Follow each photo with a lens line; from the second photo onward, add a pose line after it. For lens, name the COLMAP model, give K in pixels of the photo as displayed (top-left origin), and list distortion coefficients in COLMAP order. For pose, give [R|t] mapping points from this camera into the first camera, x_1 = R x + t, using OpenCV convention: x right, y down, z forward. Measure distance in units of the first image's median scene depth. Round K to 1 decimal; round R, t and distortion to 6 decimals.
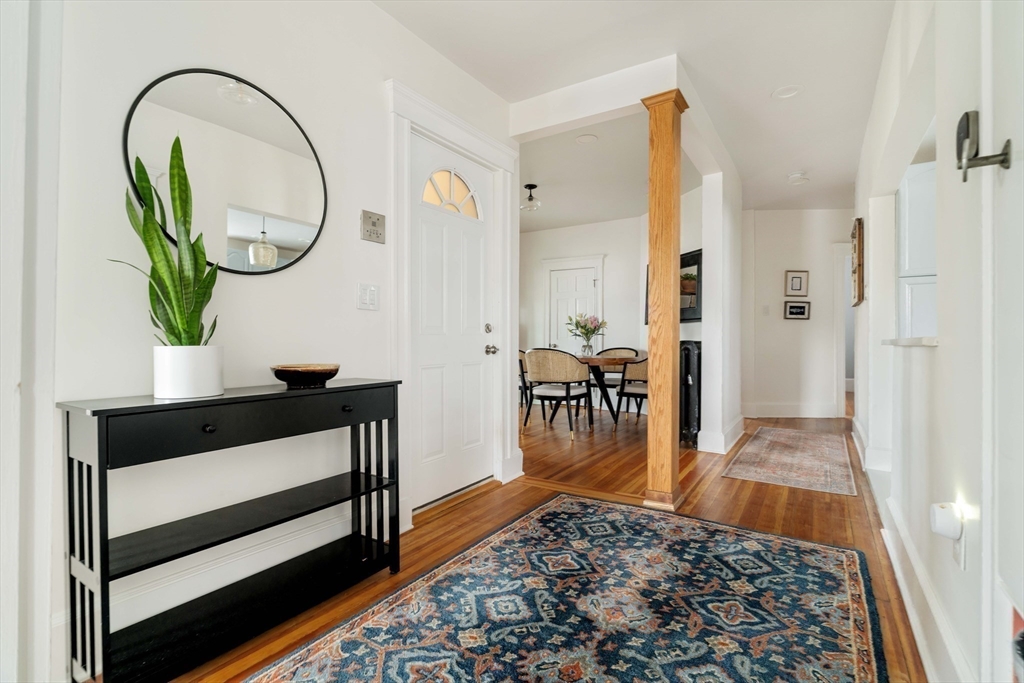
lens RADIAL K [[474.6, 0, 509.3], [0, 474.6, 348.9], [0, 0, 1]] dist [-0.002456, -0.000061]
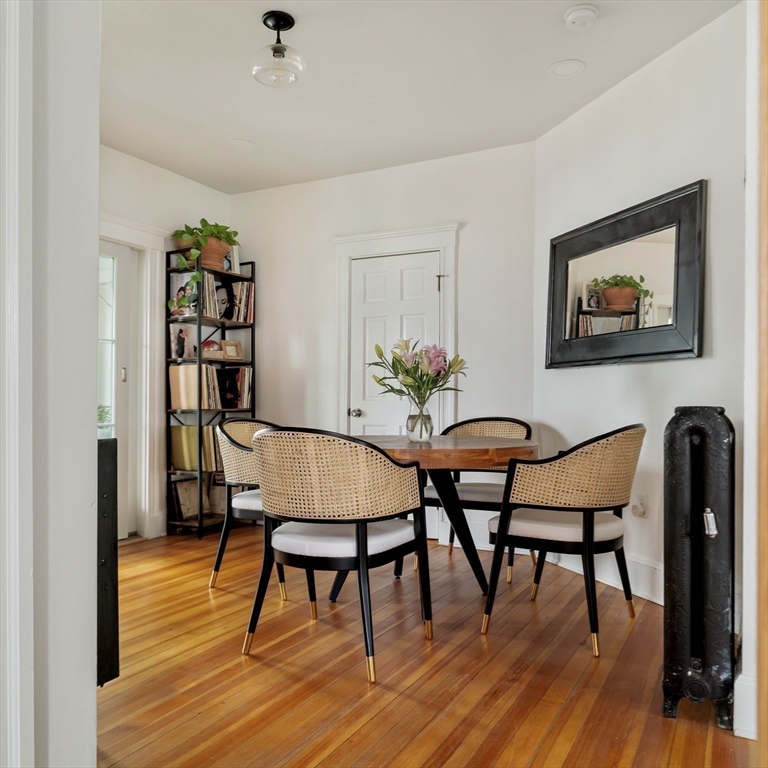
lens RADIAL K [[673.5, 0, 384.7], [0, 673.5, 405.8], [0, 0, 1]] dist [-0.001662, 0.003793]
pose [[0.996041, 0.001905, 0.088871, 0.081043], [-0.001055, 0.999953, -0.009615, -0.010247], [-0.088885, 0.009483, 0.995997, 0.410891]]
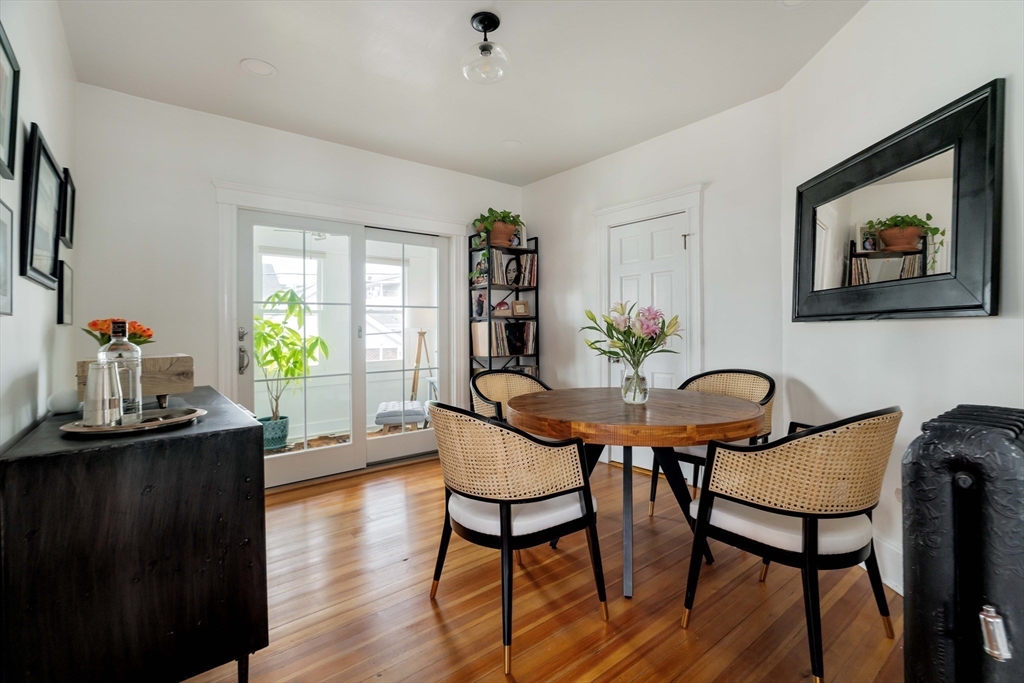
lens RADIAL K [[464.9, 0, 512.7], [0, 464.9, 334.4], [0, 0, 1]] dist [-0.002298, 0.000607]
pose [[0.953116, -0.012511, -0.302346, 0.190066], [0.011144, 0.999918, -0.006246, -0.045488], [0.302400, 0.002584, 0.953178, 0.573947]]
